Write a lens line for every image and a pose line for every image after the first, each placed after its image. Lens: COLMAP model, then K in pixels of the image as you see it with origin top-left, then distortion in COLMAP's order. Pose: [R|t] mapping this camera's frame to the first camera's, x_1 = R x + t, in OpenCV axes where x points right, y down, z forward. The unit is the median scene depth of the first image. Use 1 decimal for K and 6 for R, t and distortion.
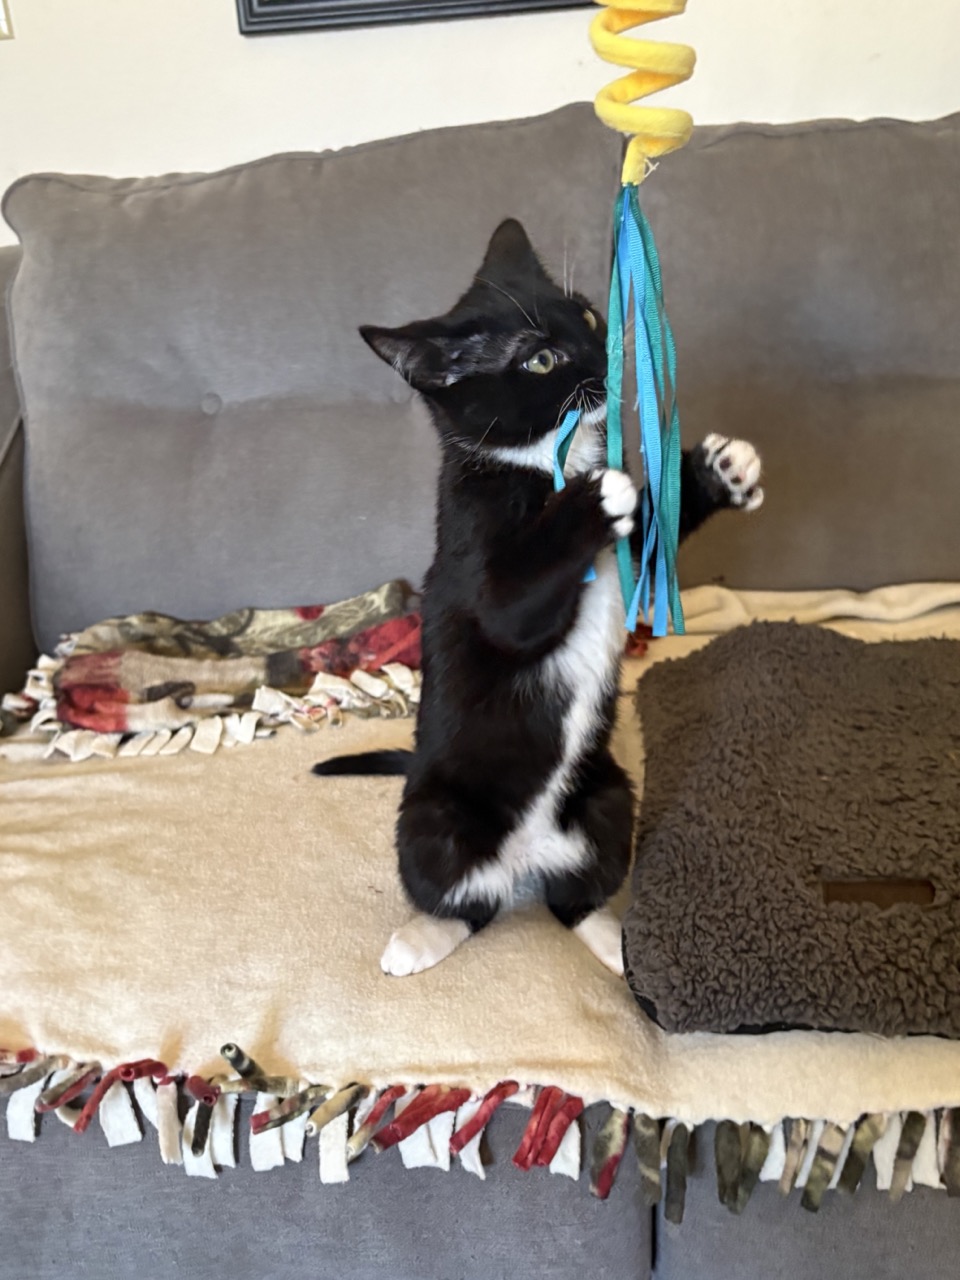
lens RADIAL K [[1217.5, 0, 494.3], [0, 1217.5, 637.2], [0, 0, 1]] dist [0.008313, 0.000000]
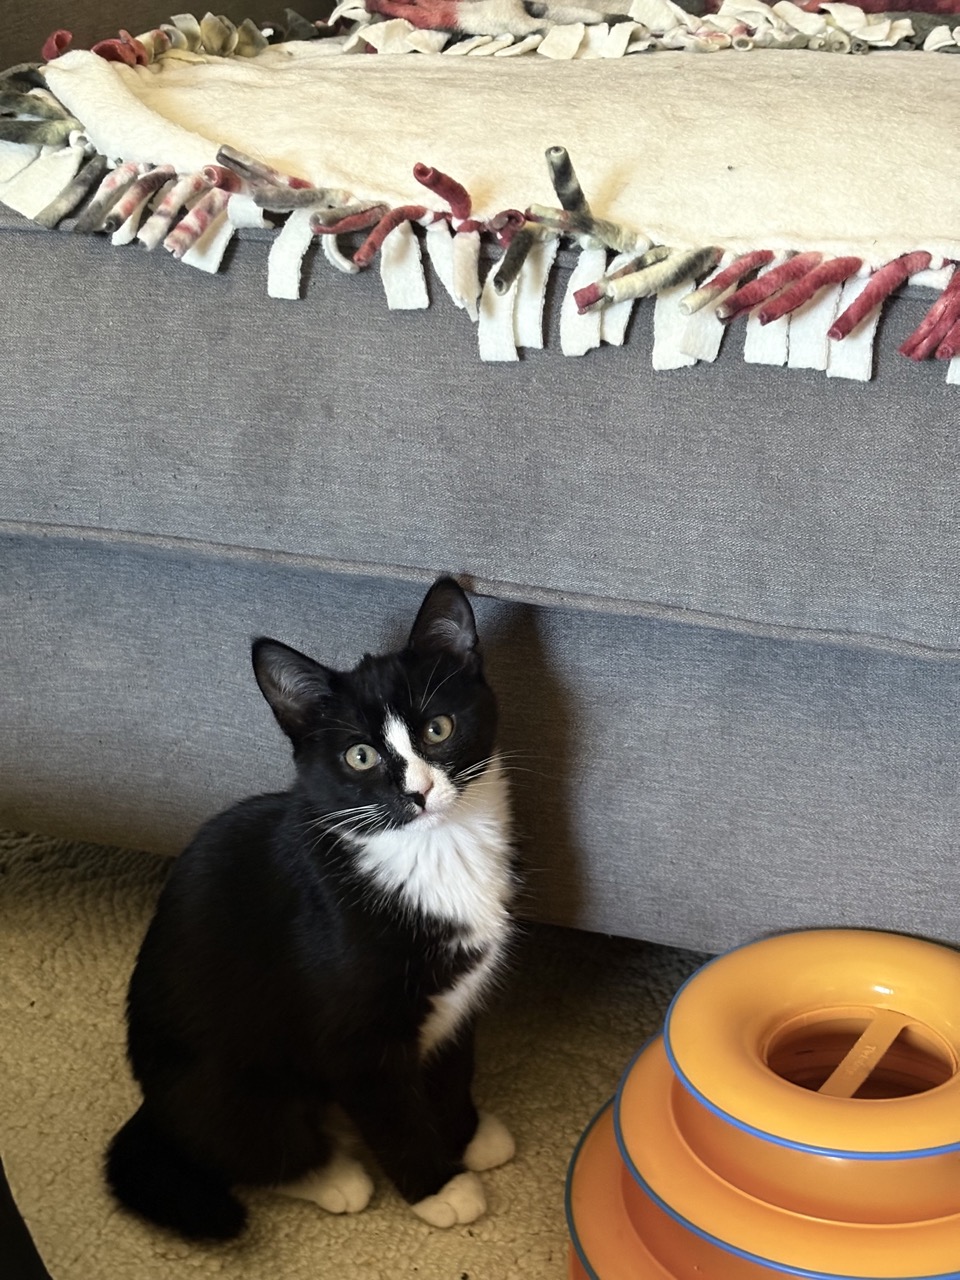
lens RADIAL K [[1896.7, 0, 540.9], [0, 1896.7, 643.1], [0, 0, 1]] dist [0.072823, 0.000000]
pose [[0.964336, 0.142056, -0.223328, 0.080524], [-0.122003, 0.987354, 0.101232, 0.499260], [0.234884, -0.070375, 0.969472, -0.169815]]
